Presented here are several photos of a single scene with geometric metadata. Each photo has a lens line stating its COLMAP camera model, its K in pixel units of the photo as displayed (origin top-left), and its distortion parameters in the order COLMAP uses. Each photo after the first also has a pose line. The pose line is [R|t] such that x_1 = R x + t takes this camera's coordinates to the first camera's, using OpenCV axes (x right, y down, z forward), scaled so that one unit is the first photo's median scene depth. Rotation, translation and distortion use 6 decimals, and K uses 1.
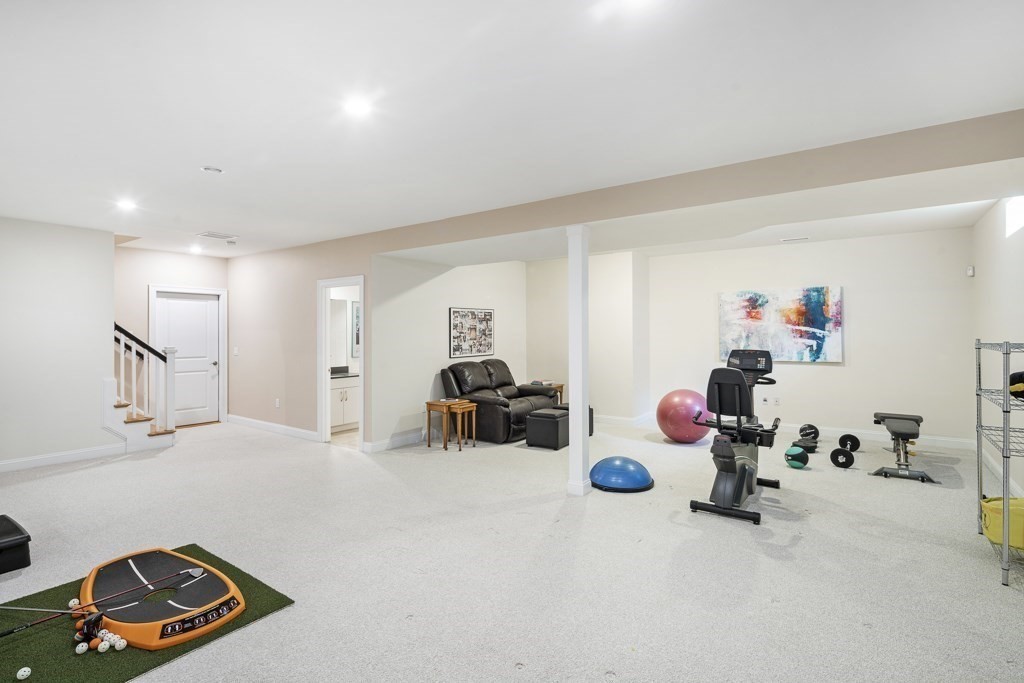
lens RADIAL K [[503.0, 0, 511.3], [0, 503.0, 336.9], [0, 0, 1]] dist [0.019426, 0.000797]
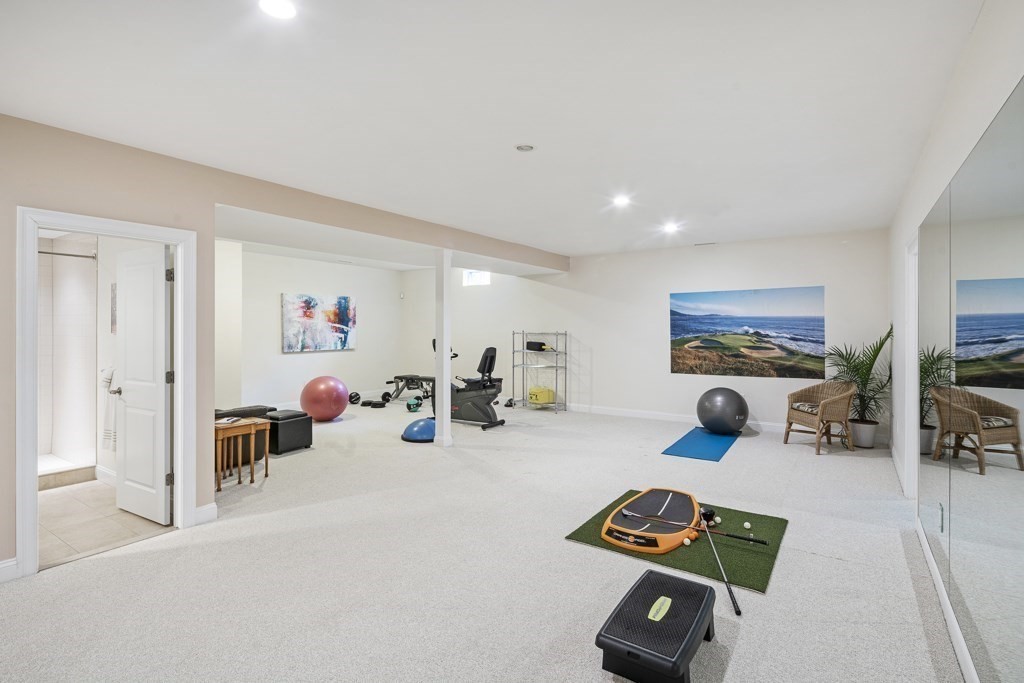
lens RADIAL K [[503.0, 0, 511.1], [0, 503.0, 333.3], [0, 0, 1]] dist [0.019426, 0.000797]
pose [[-0.042815, -0.006573, 0.999061, -0.816231], [0.009767, 0.999928, 0.006998, -0.000369], [-0.999035, 0.010057, -0.042747, 0.582216]]
